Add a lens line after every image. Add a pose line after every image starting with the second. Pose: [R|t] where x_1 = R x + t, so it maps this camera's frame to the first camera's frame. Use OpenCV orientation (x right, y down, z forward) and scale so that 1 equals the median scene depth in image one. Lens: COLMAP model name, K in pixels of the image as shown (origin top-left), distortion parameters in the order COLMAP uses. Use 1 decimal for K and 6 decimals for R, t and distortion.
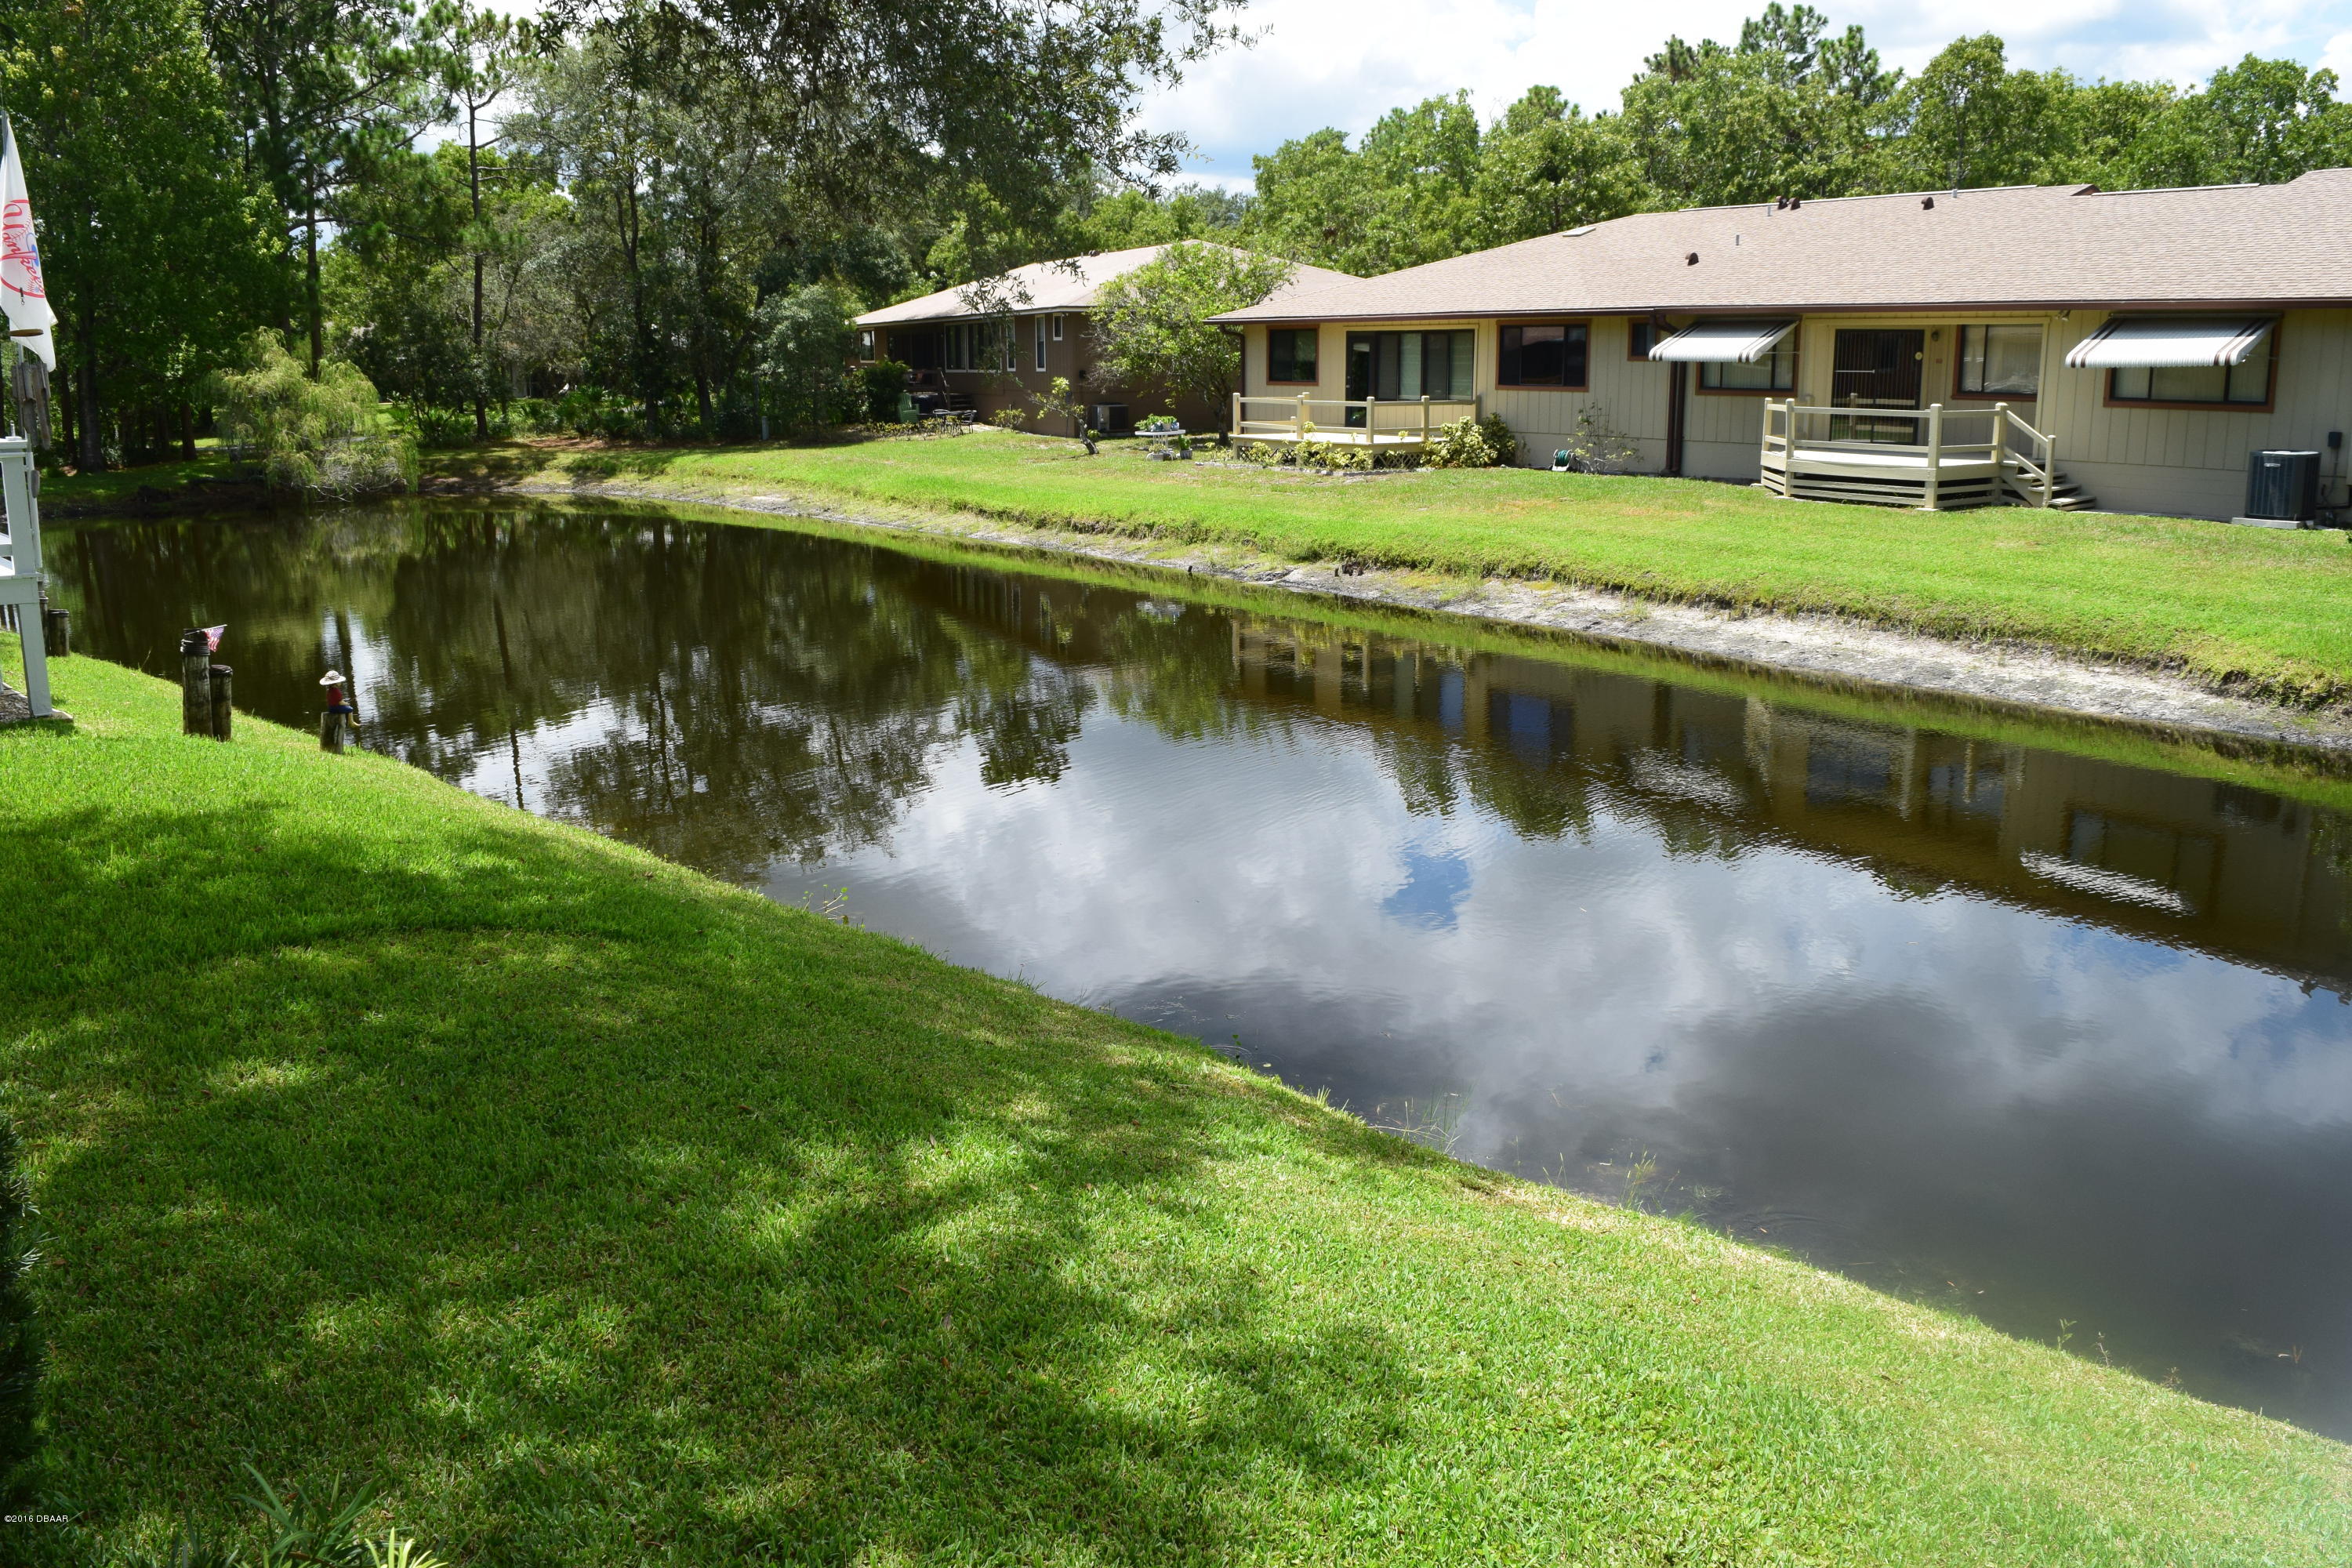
lens RADIAL K [[1857.3, 0, 1176.0], [0, 1857.3, 784.0], [0, 0, 1]] dist [-0.092035, 0.008123]
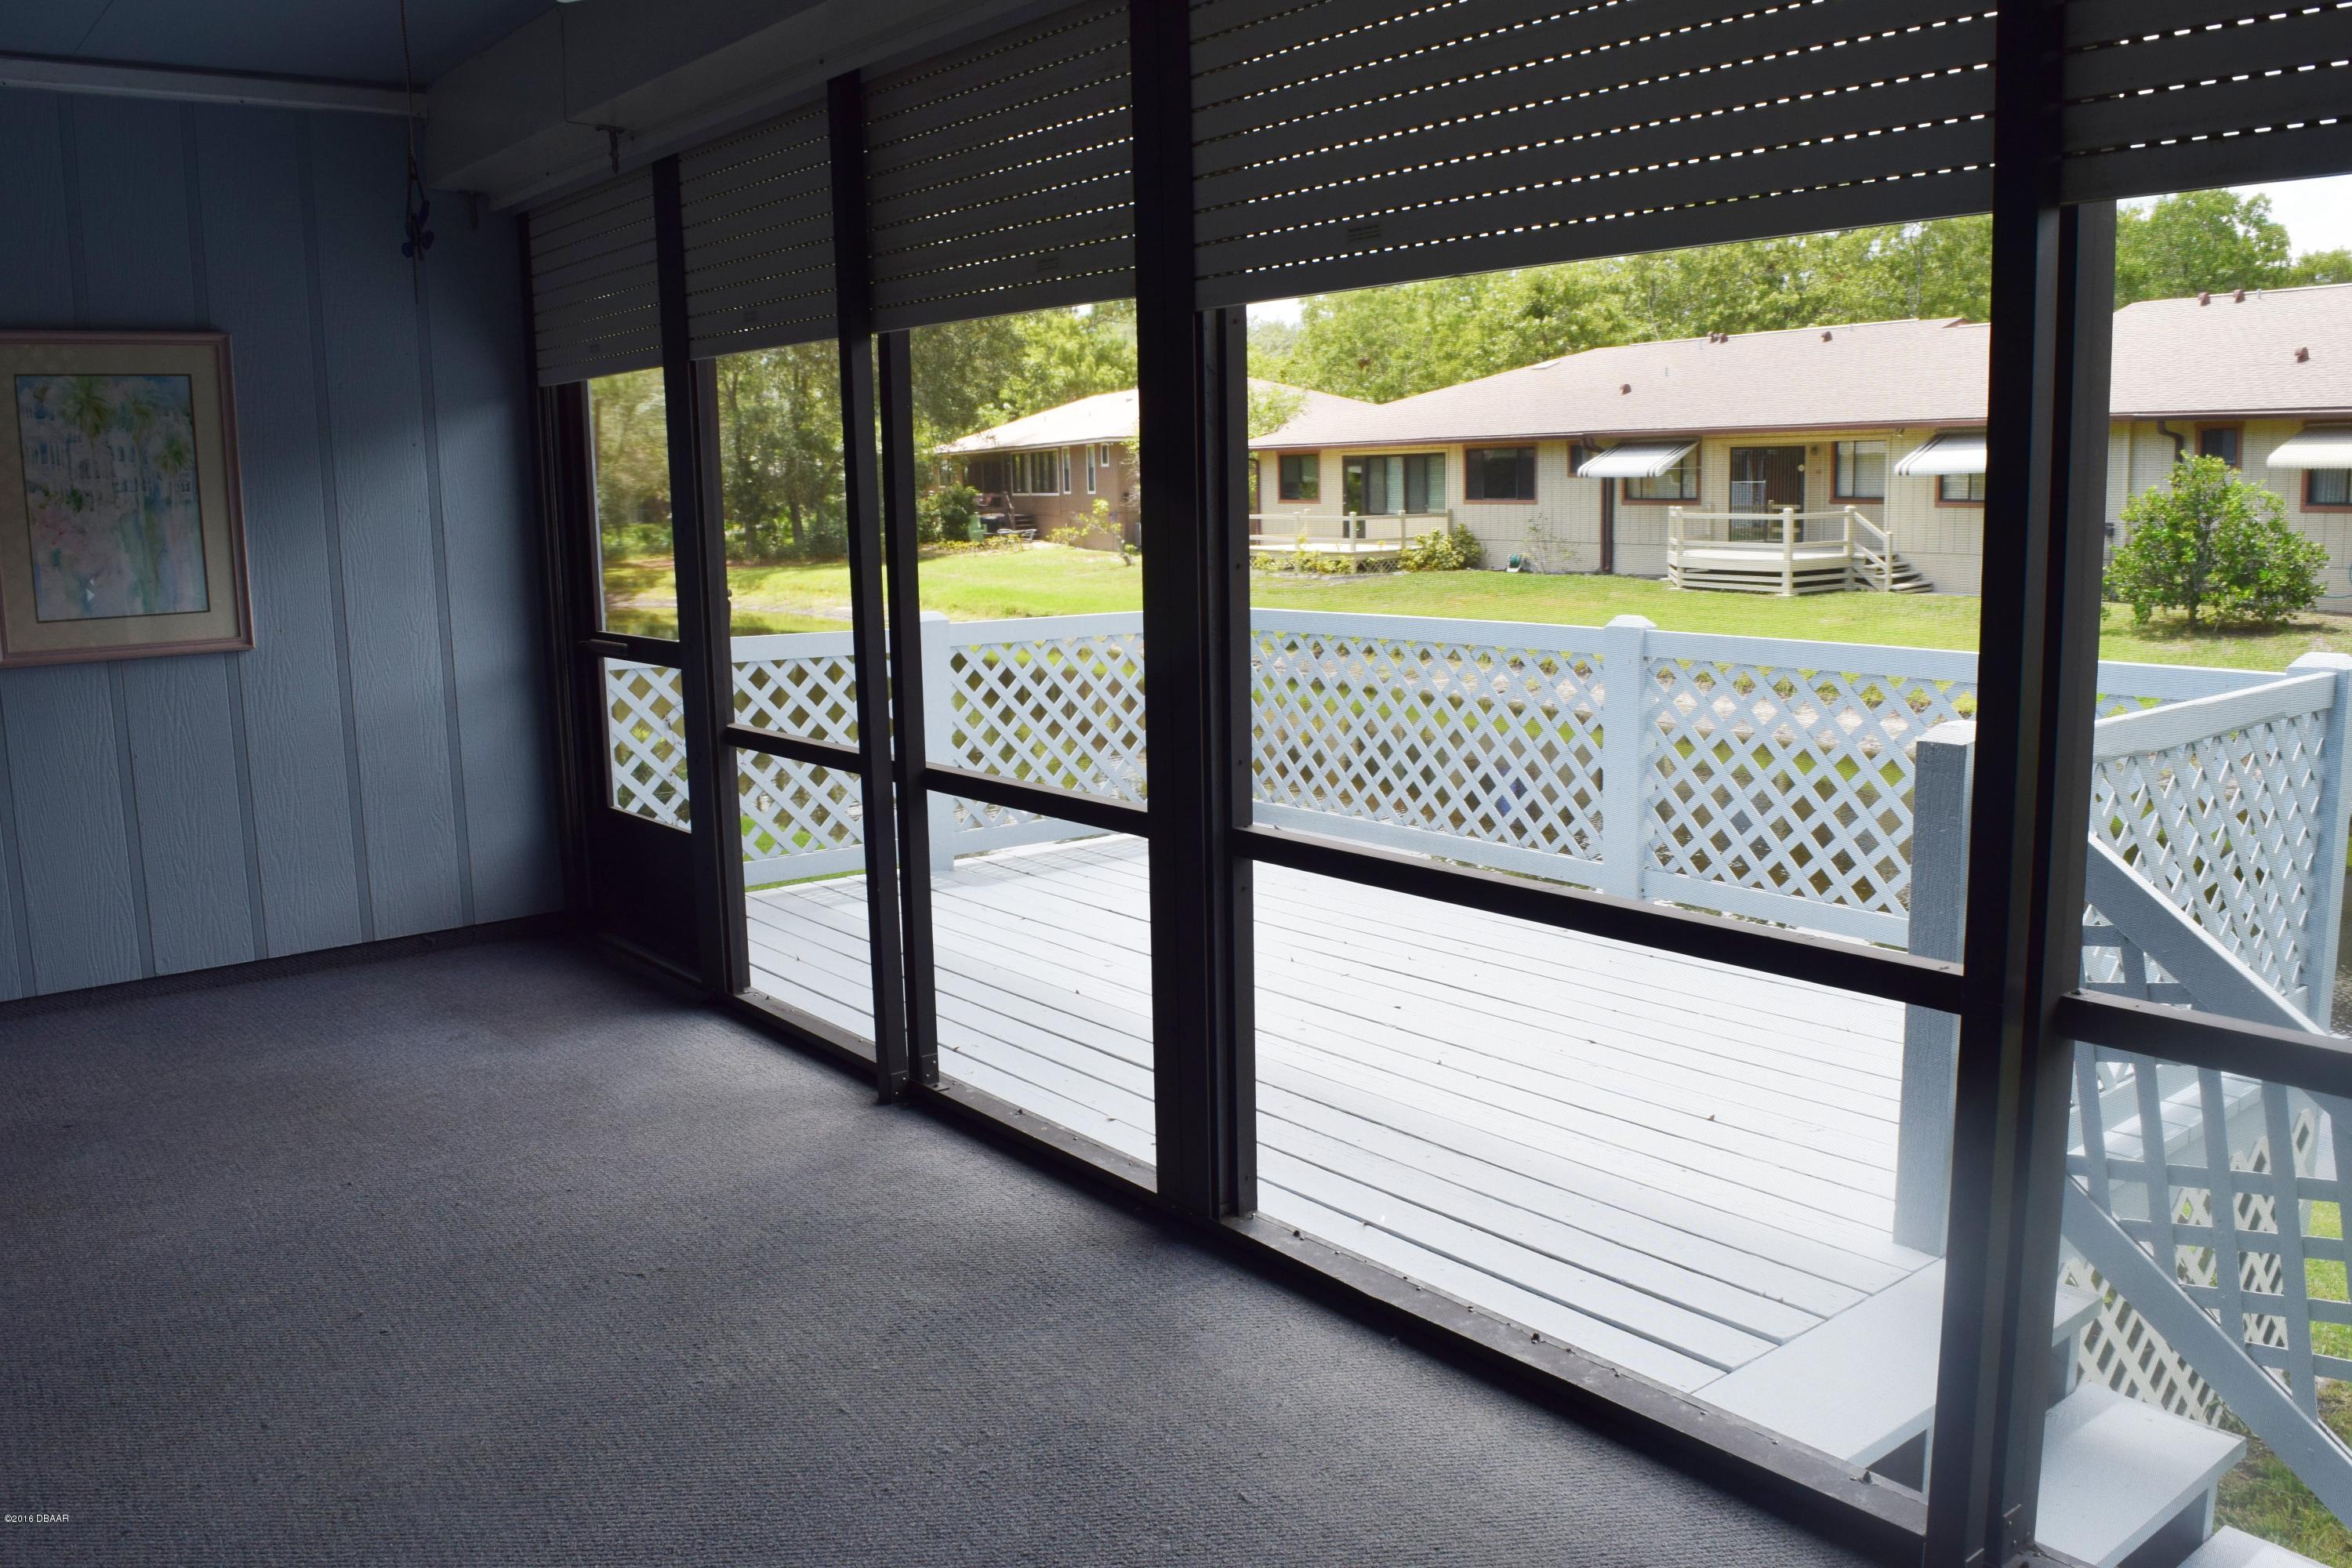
lens RADIAL K [[1857.3, 0, 1176.0], [0, 1857.3, 784.0], [0, 0, 1]] dist [-0.092035, 0.008123]
pose [[0.998558, -0.010370, -0.052669, 0.044391], [0.007123, 0.998084, -0.061470, 0.028308], [0.053205, 0.061006, 0.996718, -0.138307]]
